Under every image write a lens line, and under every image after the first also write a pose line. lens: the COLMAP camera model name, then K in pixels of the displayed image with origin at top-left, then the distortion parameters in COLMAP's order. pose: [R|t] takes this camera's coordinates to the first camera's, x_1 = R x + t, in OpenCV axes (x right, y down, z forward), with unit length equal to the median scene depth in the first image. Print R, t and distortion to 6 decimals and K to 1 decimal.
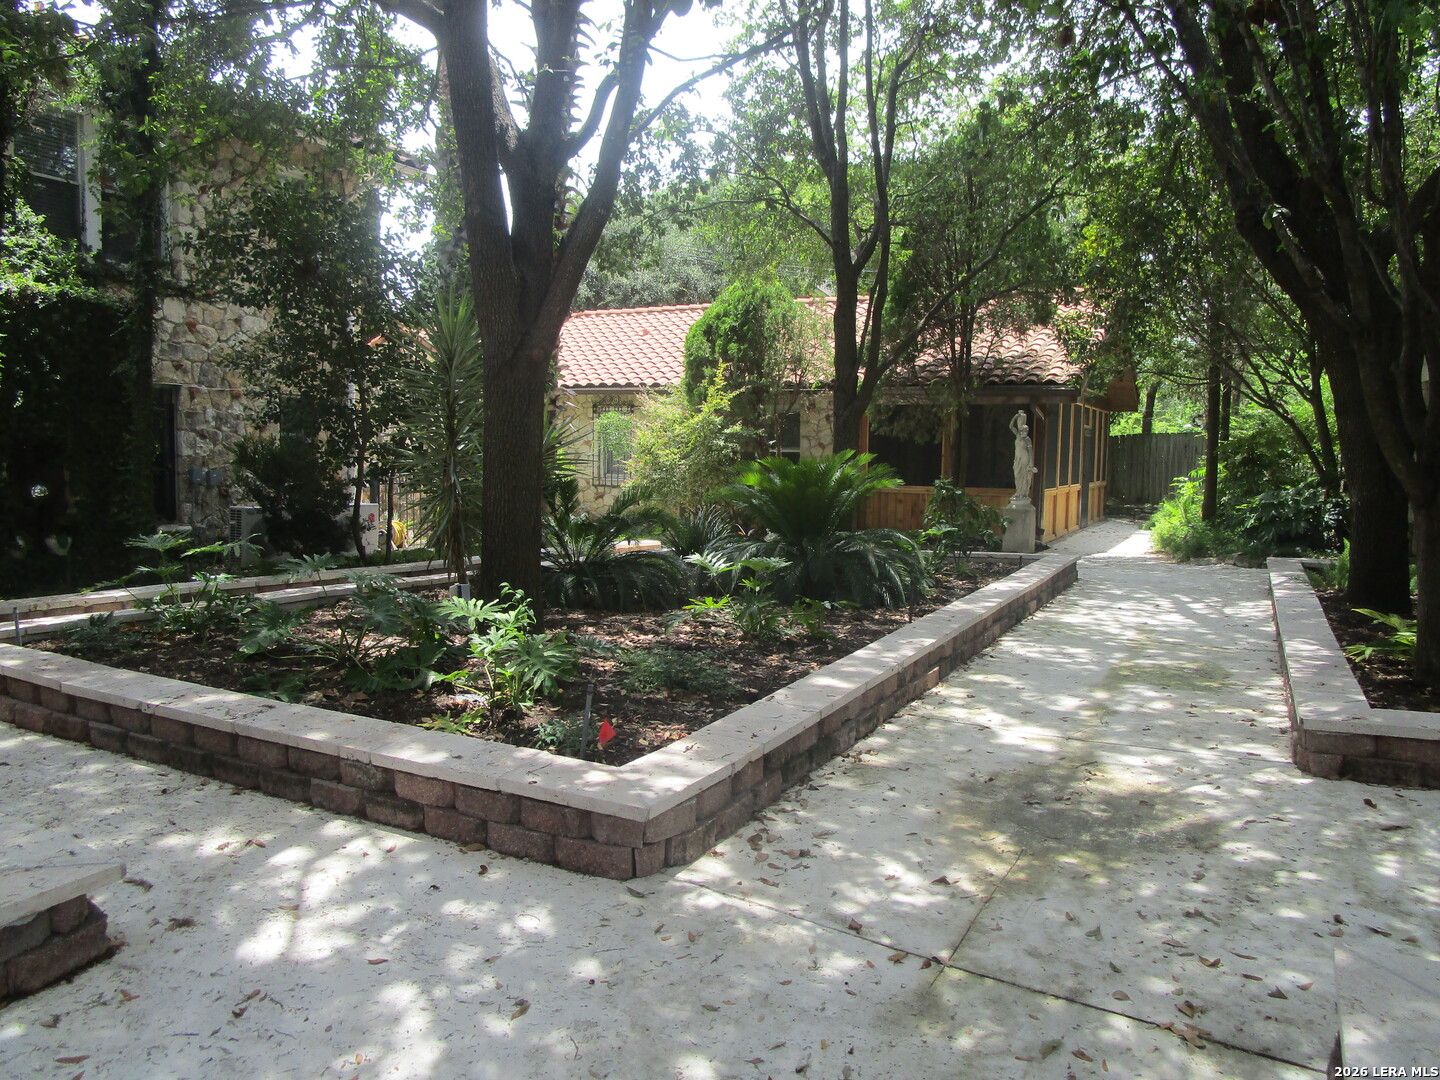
lens RADIAL K [[1025.2, 0, 720.0], [0, 1025.2, 540.0], [0, 0, 1]] dist [-0.032958, 0.001651]
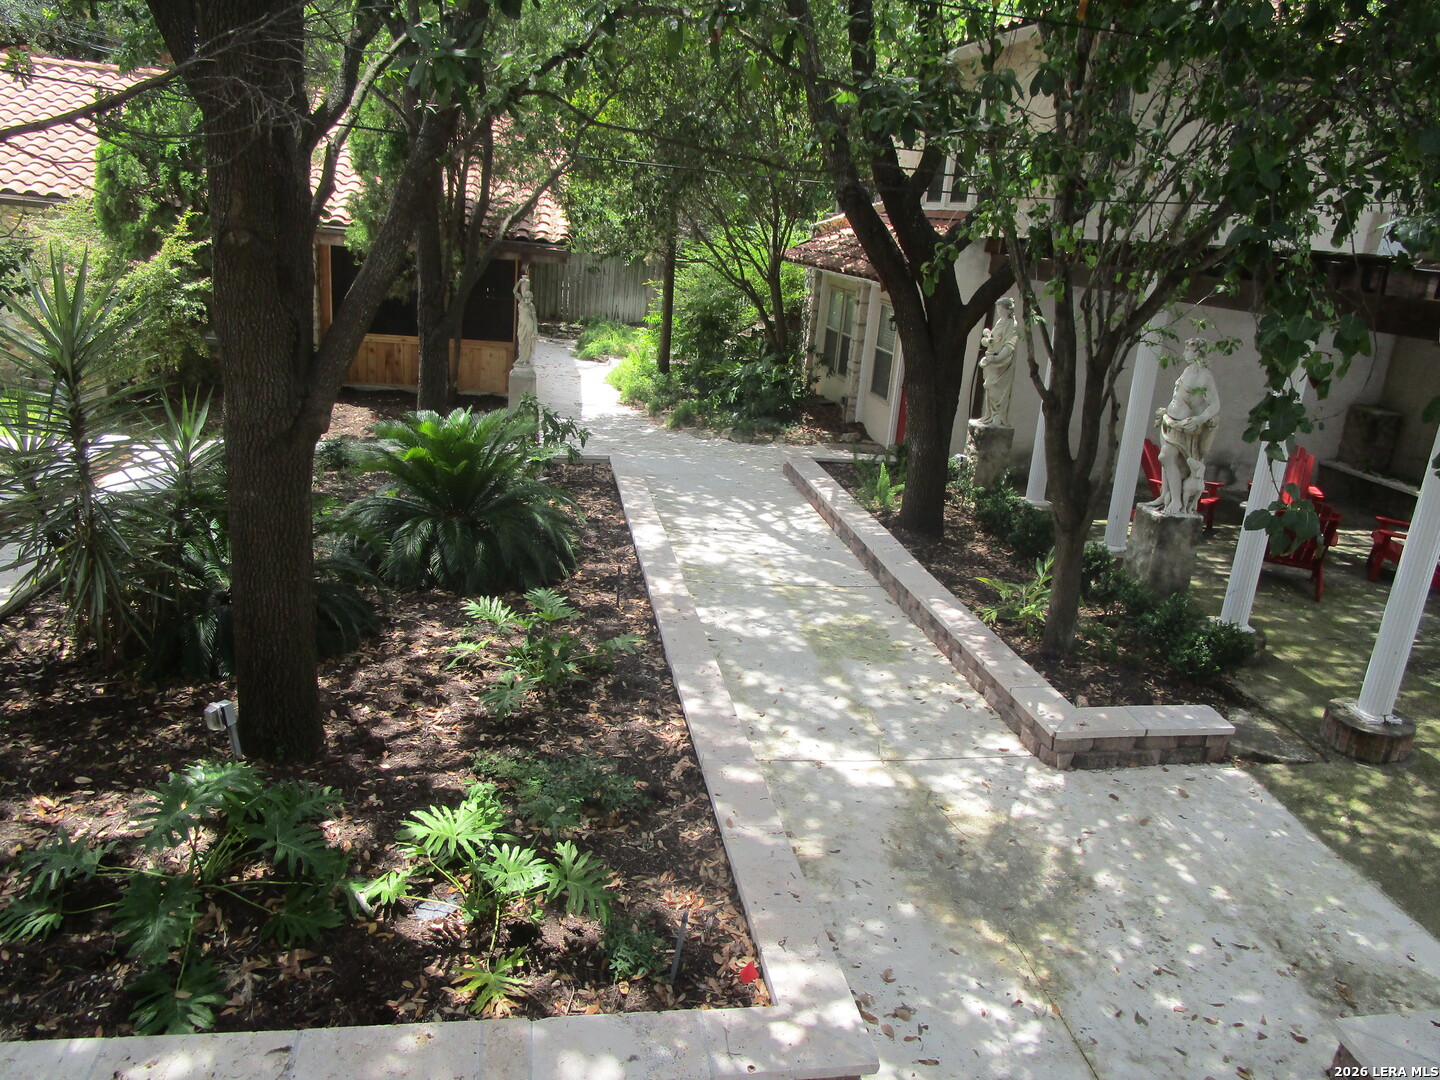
lens RADIAL K [[1025.2, 0, 720.0], [0, 1025.2, 540.0], [0, 0, 1]] dist [-0.032958, 0.001651]
pose [[0.785170, -0.128209, 0.605864, -0.182186], [-0.028943, 0.969669, 0.242703, -0.124025], [-0.618604, -0.208099, 0.757644, 0.092755]]
